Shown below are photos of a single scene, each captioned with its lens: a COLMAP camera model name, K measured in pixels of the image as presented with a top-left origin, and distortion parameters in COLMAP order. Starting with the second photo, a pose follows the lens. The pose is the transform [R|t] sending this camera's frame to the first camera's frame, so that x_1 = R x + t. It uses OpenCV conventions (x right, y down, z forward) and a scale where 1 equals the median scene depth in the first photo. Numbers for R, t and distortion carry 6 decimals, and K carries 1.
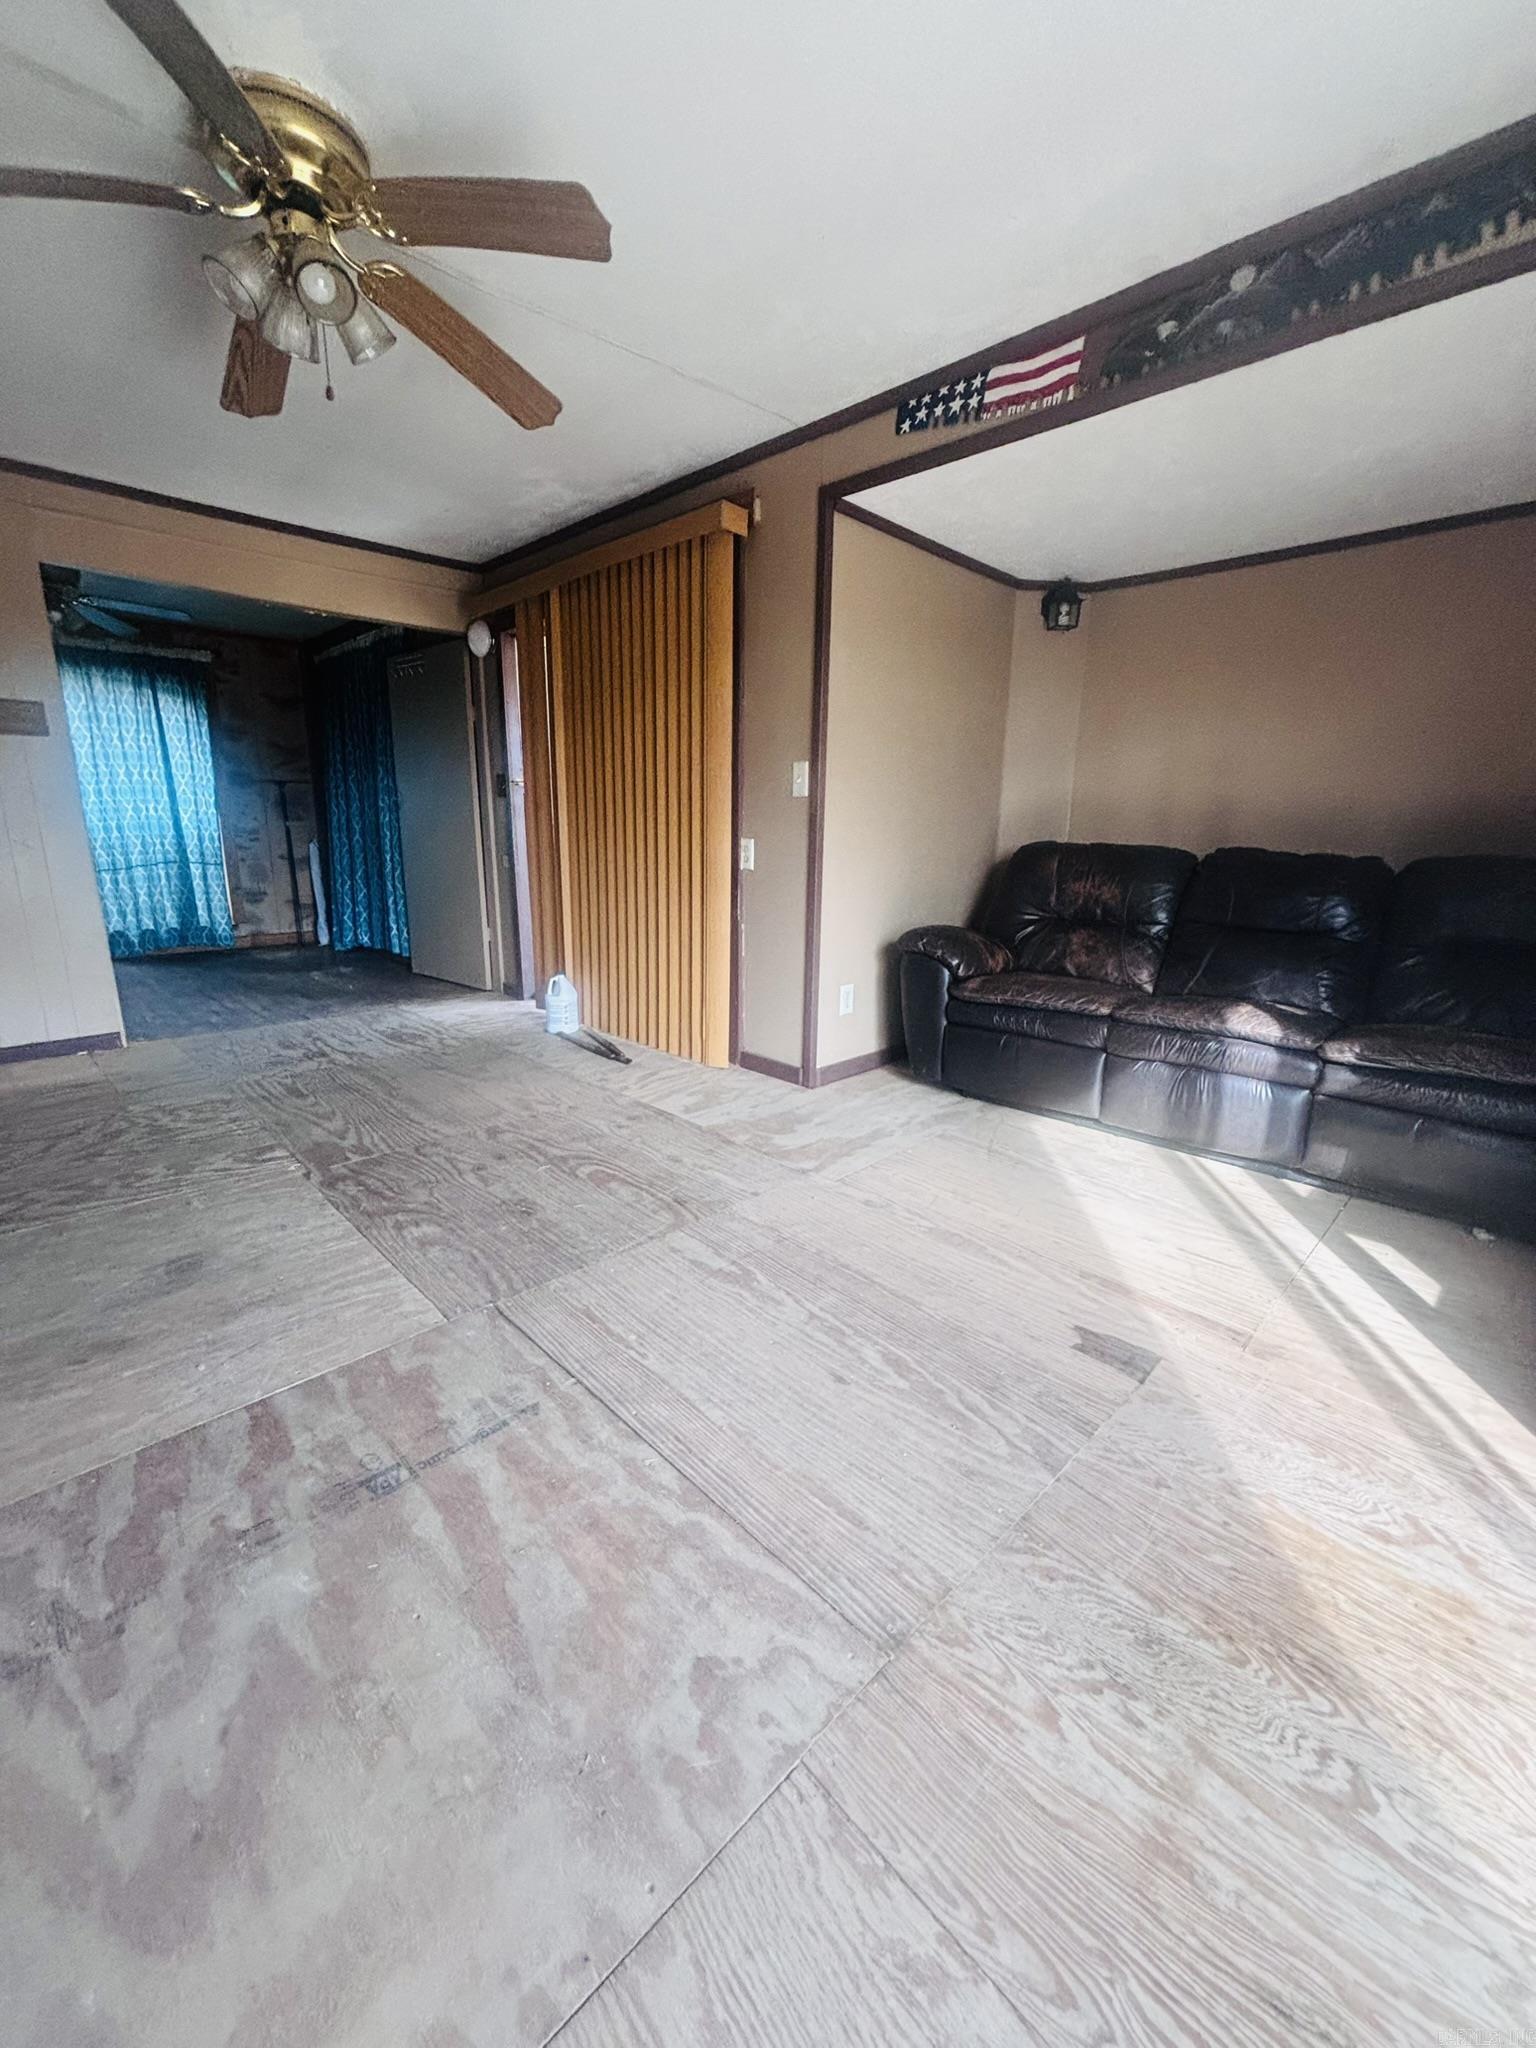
lens RADIAL K [[827.4, 0, 769.8], [0, 827.4, 1017.0], [0, 0, 1]] dist [0.003536, 0.000047]
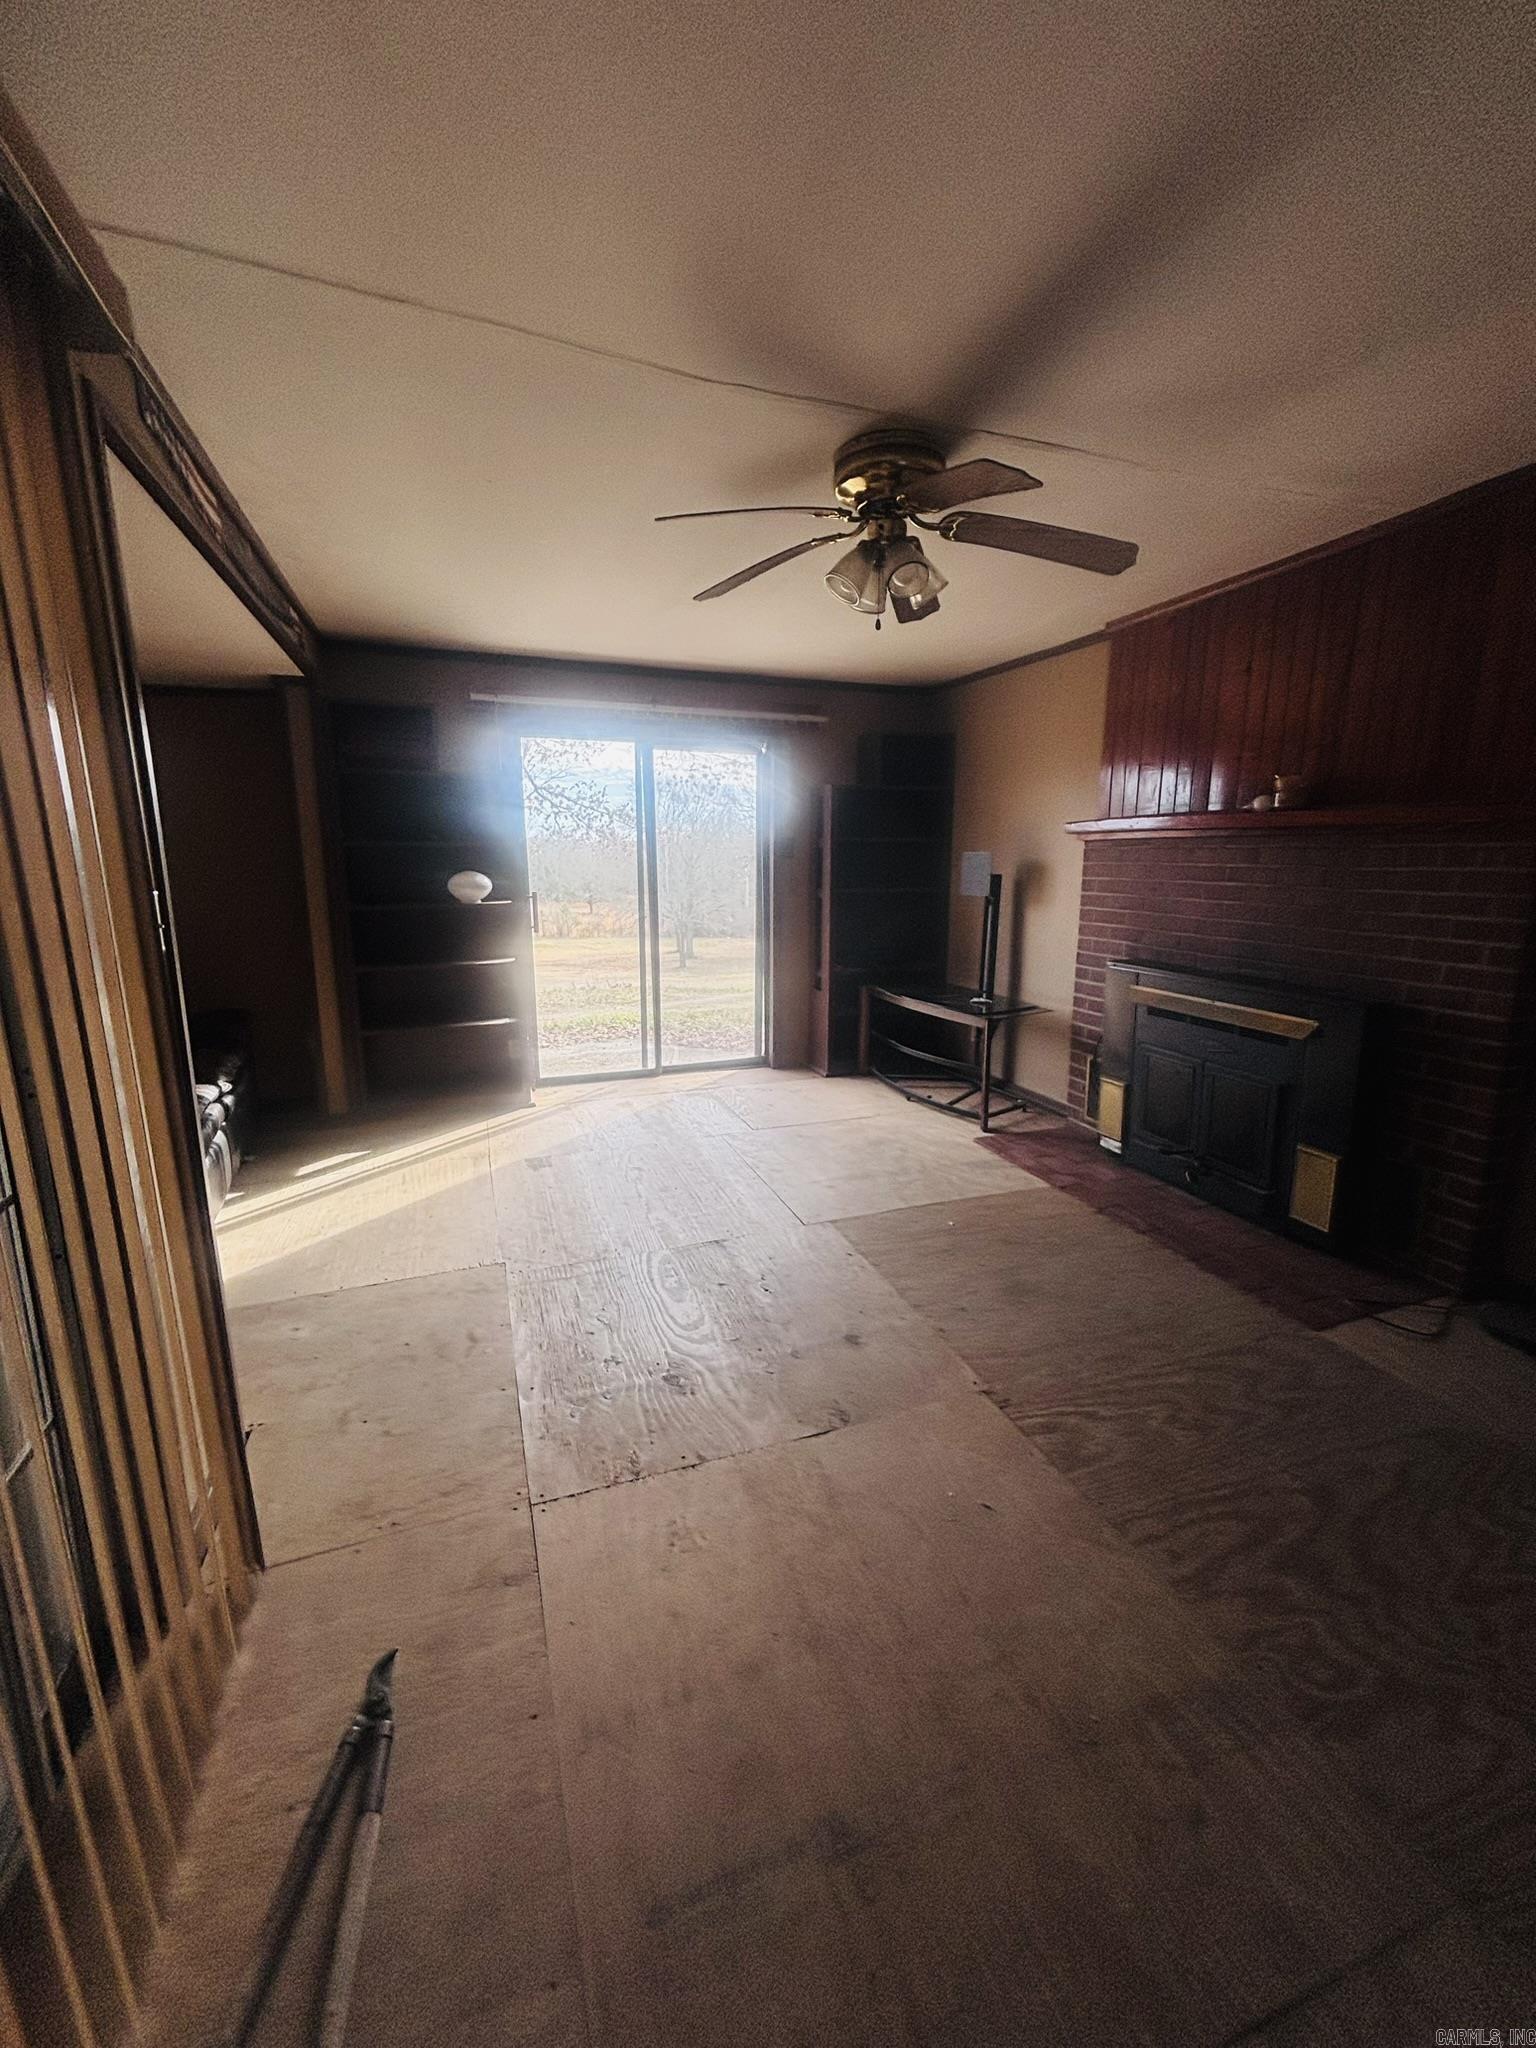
lens RADIAL K [[827.4, 0, 773.2], [0, 827.4, 1036.7], [0, 0, 1]] dist [0.003536, 0.000047]
pose [[-0.911454, -0.108542, 0.396824, -0.328569], [0.075998, 0.903544, 0.421701, -0.258952], [-0.404321, 0.414519, -0.815291, 0.816536]]
